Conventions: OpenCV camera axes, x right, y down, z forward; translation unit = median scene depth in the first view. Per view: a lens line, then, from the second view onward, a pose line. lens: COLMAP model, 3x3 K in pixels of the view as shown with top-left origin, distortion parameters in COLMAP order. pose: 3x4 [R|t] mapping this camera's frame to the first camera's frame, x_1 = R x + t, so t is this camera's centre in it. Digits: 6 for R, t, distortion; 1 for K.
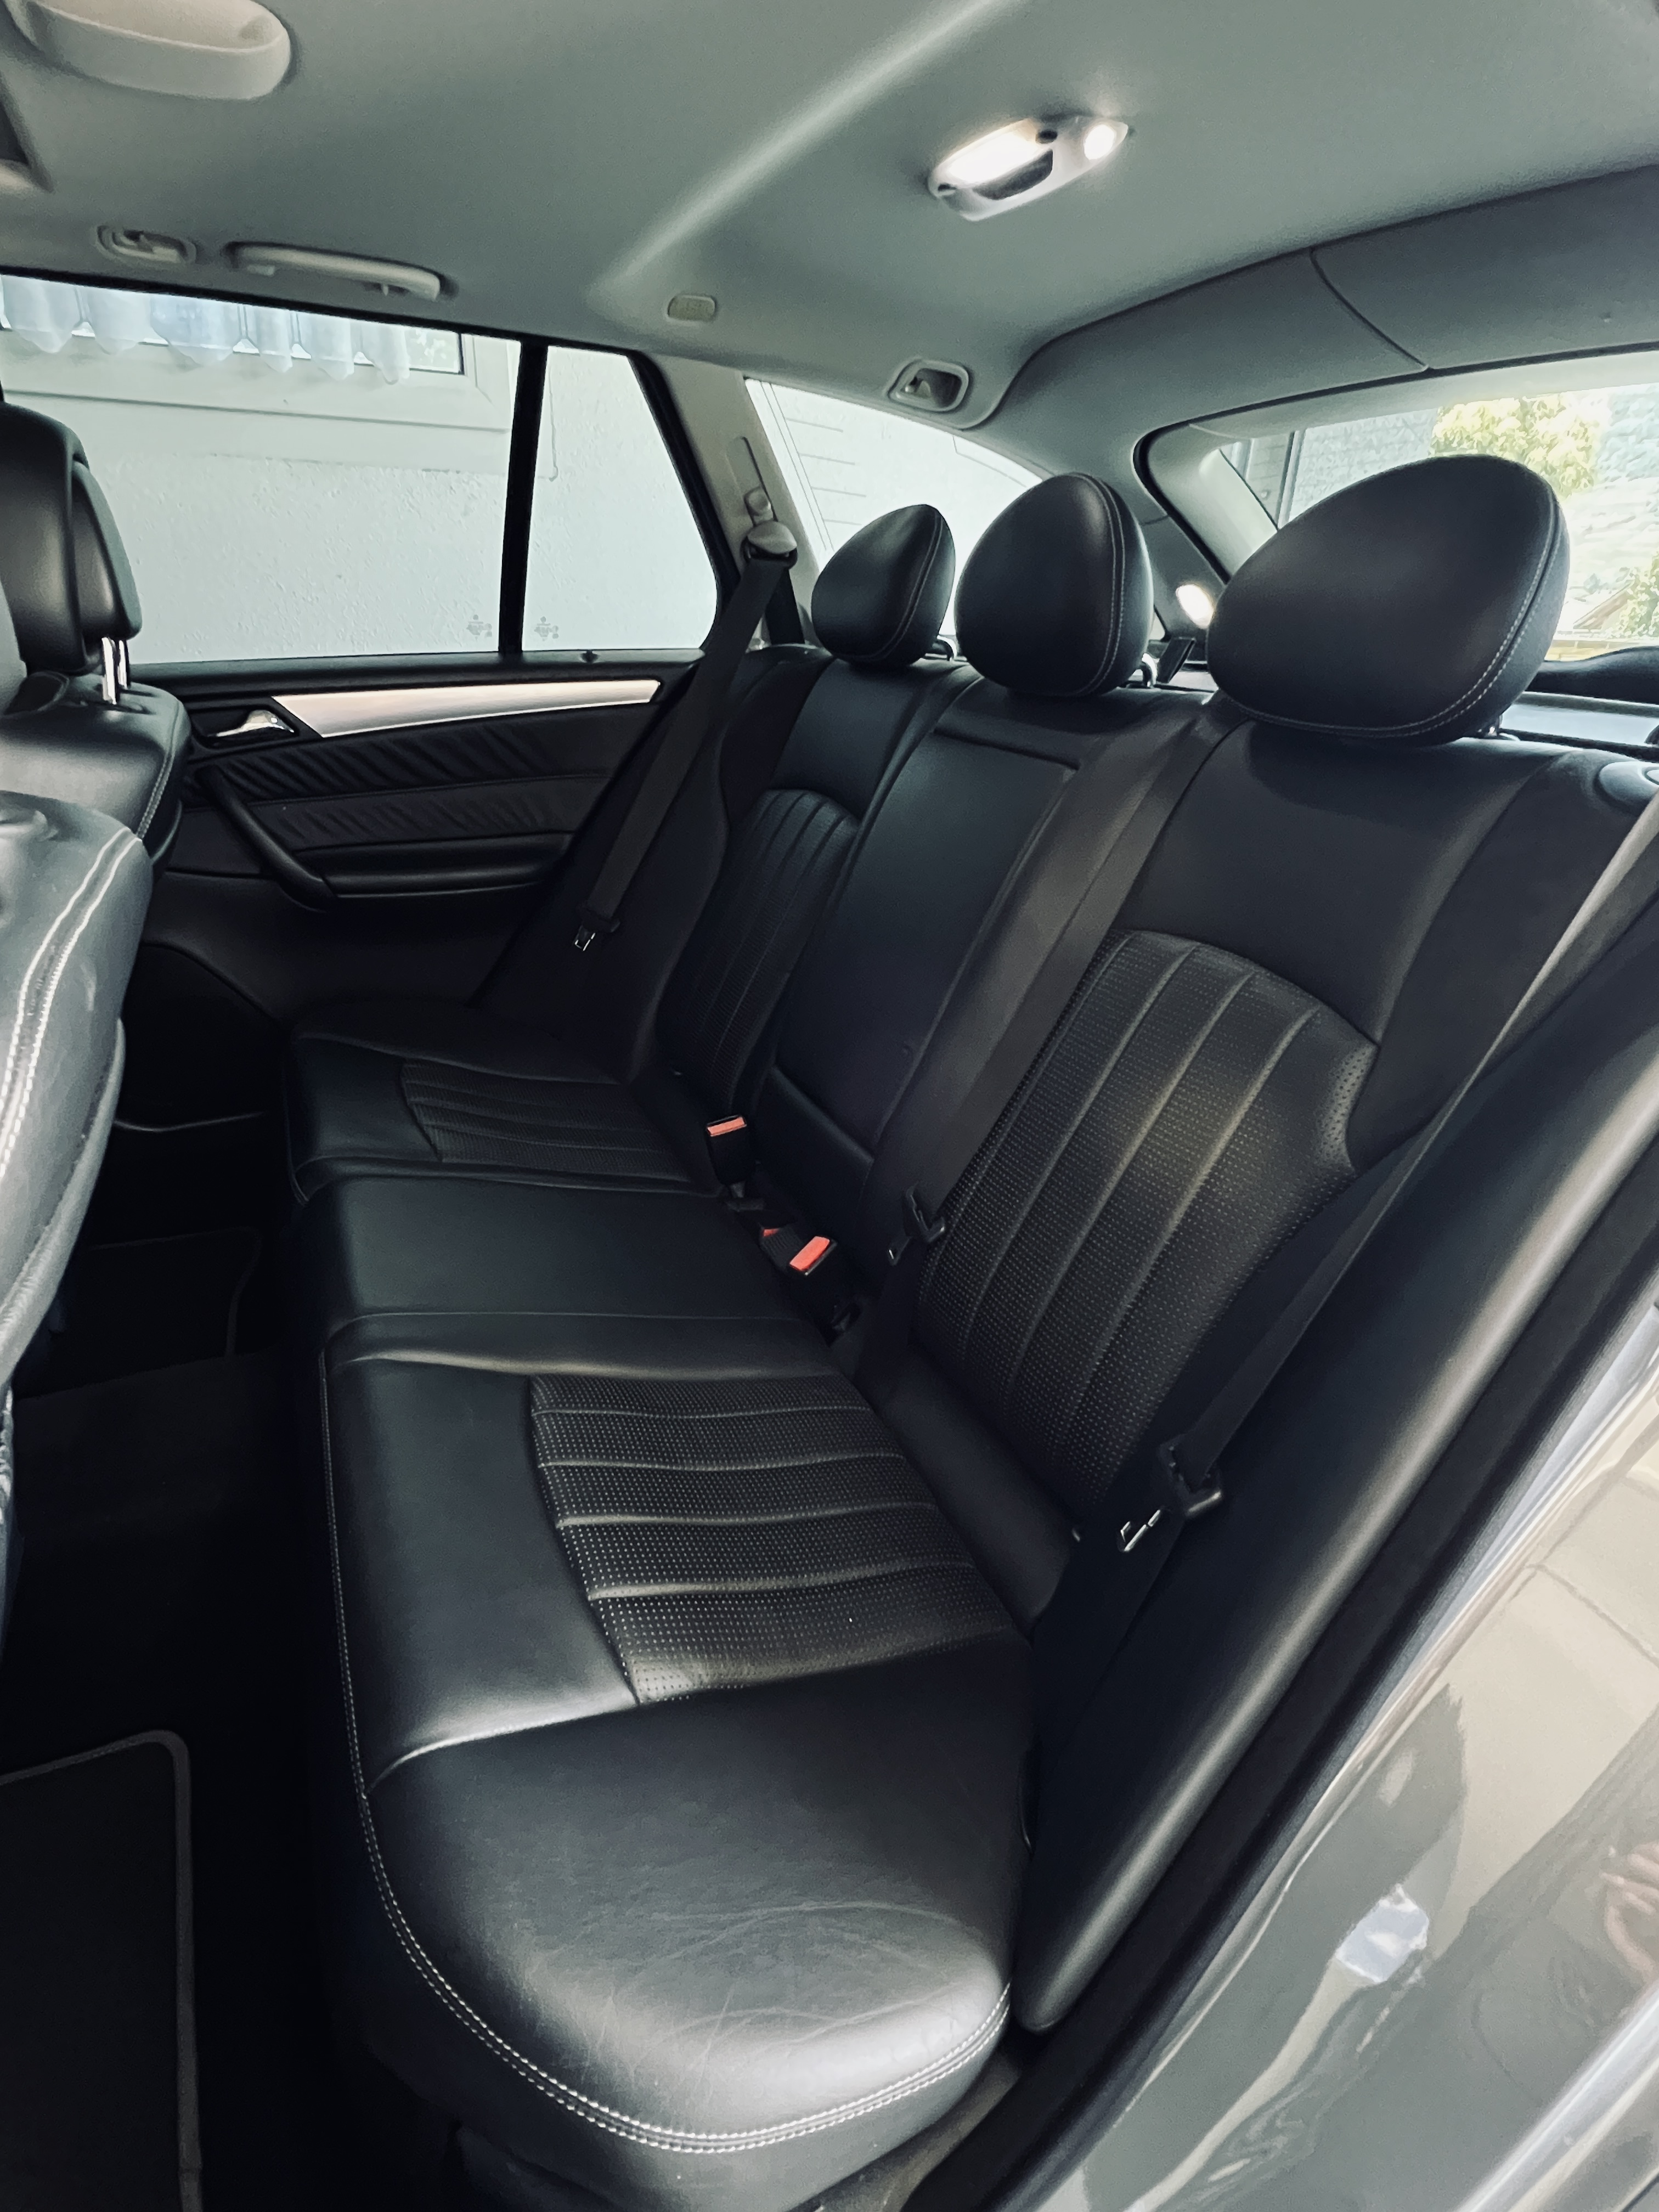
lens RADIAL K [[1095.2, 0, 829.5], [0, 1095.2, 1106.0], [0, 0, 1]] dist [-0.003169, -0.001212]
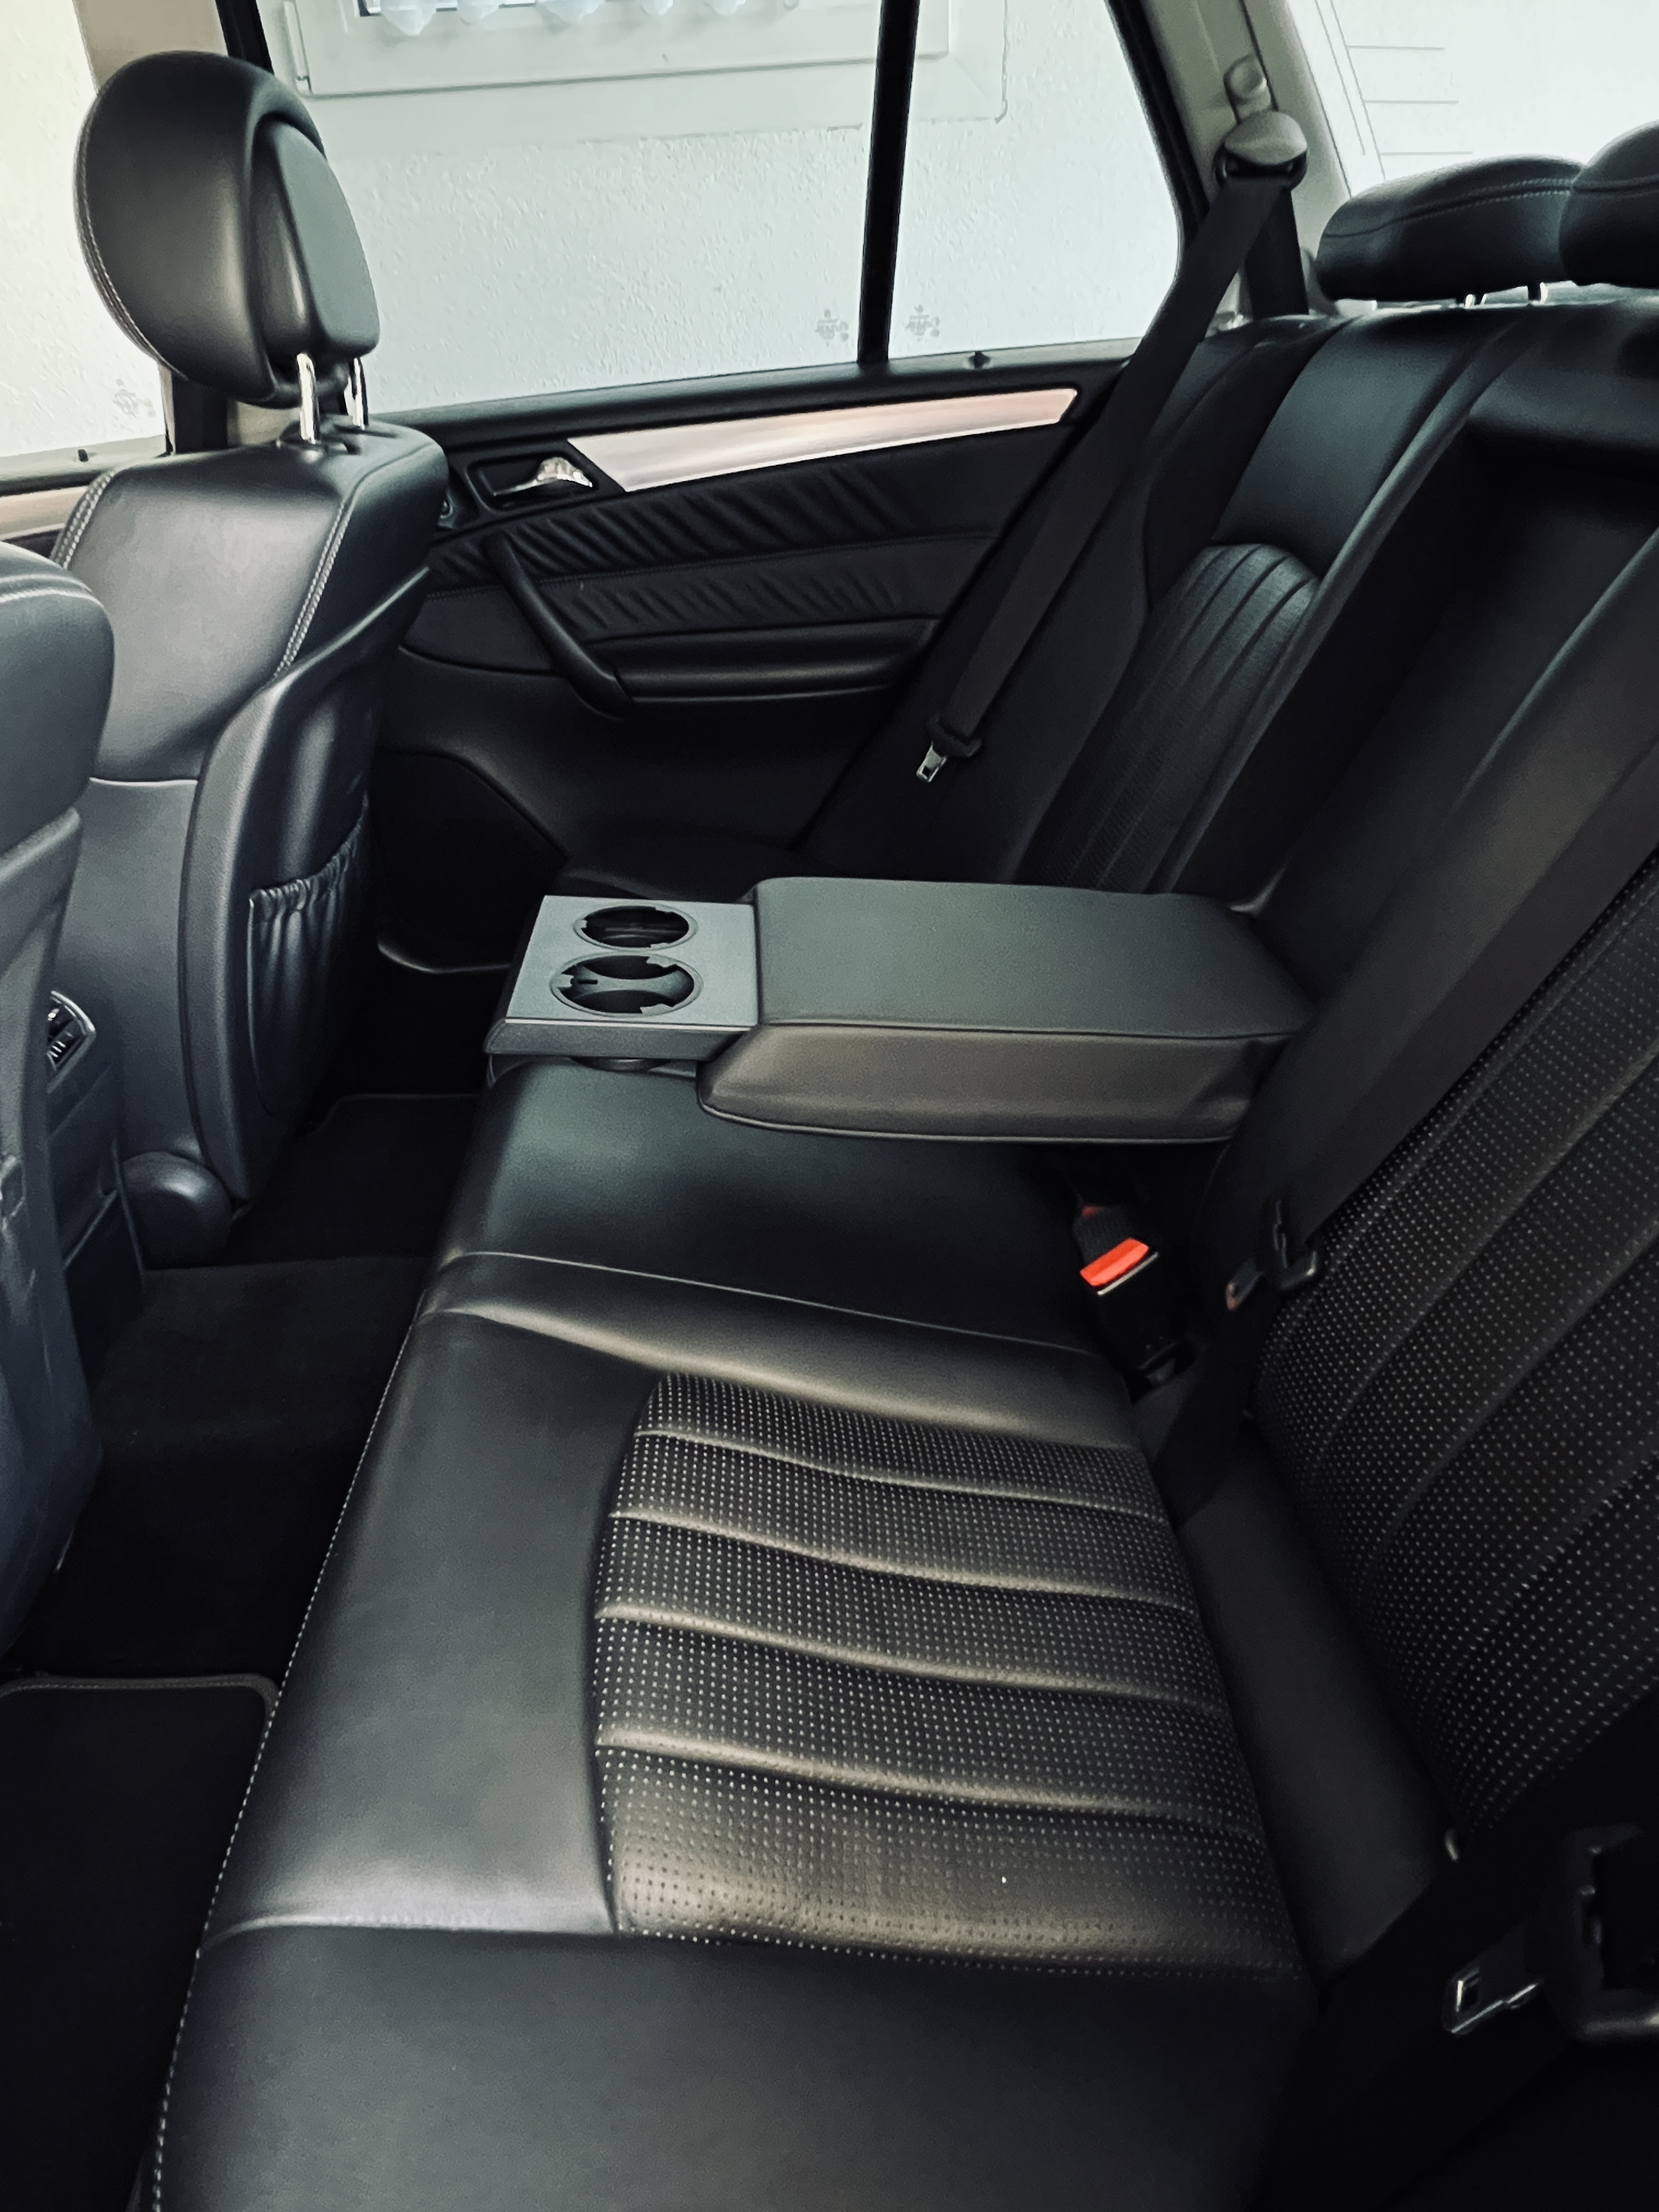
lens RADIAL K [[1303.1, 0, 829.5], [0, 1303.1, 1106.0], [0, 0, 1]] dist [-0.004291, 0.000193]
pose [[0.915460, 0.133318, -0.379683, 0.079759], [-0.095130, 0.988480, 0.117715, -0.024284], [0.391002, -0.071645, 0.917597, 0.162093]]
